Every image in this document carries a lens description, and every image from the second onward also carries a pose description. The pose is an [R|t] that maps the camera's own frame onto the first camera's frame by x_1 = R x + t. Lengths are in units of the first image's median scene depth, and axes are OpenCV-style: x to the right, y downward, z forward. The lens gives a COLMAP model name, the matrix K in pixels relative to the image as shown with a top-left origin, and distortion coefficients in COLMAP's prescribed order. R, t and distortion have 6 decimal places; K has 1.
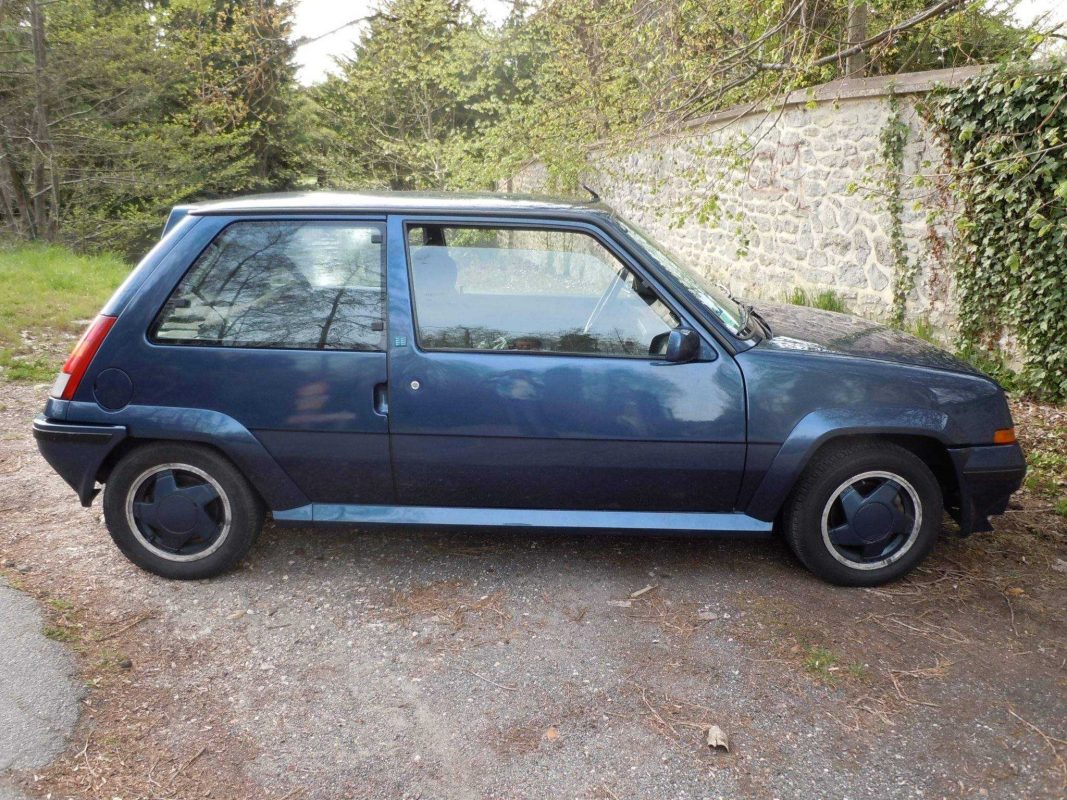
lens RADIAL K [[1008.4, 0, 537.6], [0, 1008.4, 403.6], [0, 0, 1]] dist [-0.021030, 0.000000]
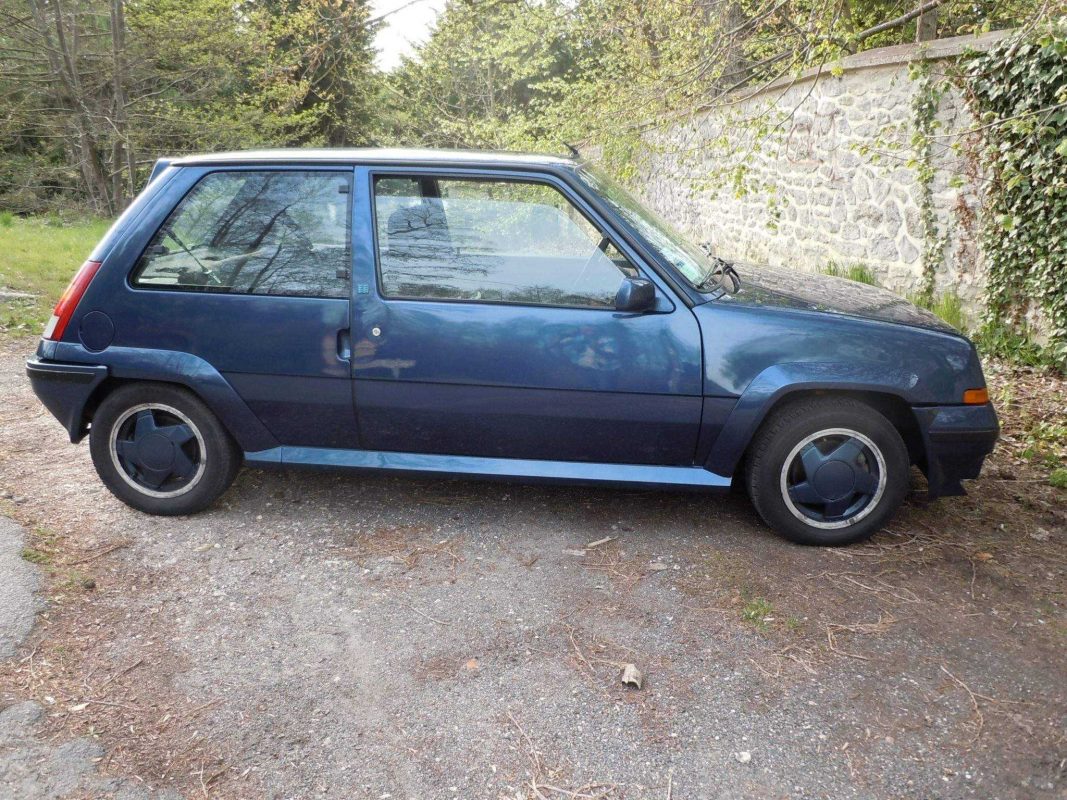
lens RADIAL K [[1008.4, 0, 526.6], [0, 1008.4, 407.4], [0, 0, 1]] dist [-0.021030, 0.000000]
pose [[0.995281, 0.023869, -0.094048, 0.121784], [-0.022467, 0.999621, 0.015935, 0.036643], [0.094393, -0.013747, 0.995440, -0.010275]]
